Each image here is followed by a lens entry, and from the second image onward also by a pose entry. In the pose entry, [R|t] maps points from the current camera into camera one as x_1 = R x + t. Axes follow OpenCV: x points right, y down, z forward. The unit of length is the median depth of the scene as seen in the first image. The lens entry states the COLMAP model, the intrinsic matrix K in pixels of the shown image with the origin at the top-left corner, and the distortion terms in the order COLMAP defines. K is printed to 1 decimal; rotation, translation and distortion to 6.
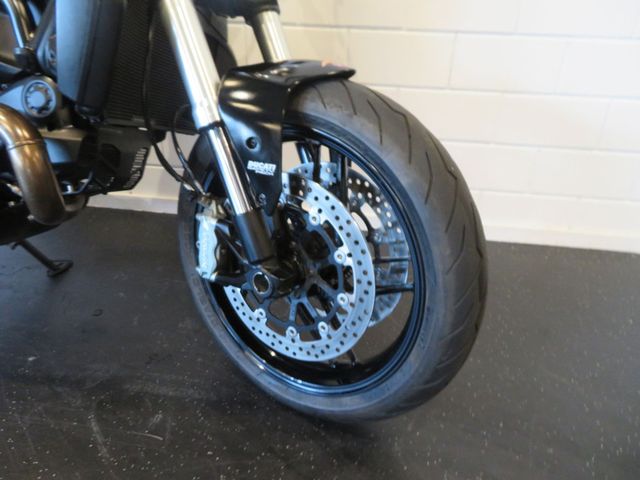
lens RADIAL K [[460.1, 0, 320.8], [0, 460.1, 240.0], [0, 0, 1]] dist [-0.010709, 0.001593]
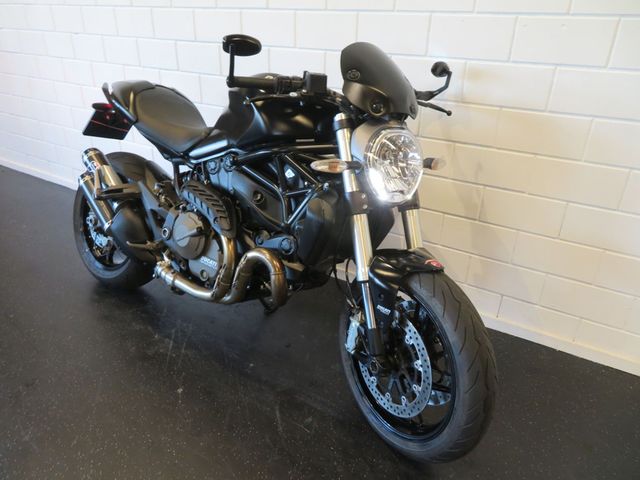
lens RADIAL K [[460.1, 0, 320.1], [0, 460.1, 238.4], [0, 0, 1]] dist [-0.010709, 0.001593]
pose [[0.913171, 0.171009, -0.369965, 0.249112], [-0.190909, 0.981451, -0.017557, -0.313008], [0.360100, 0.086662, 0.928880, -0.785805]]
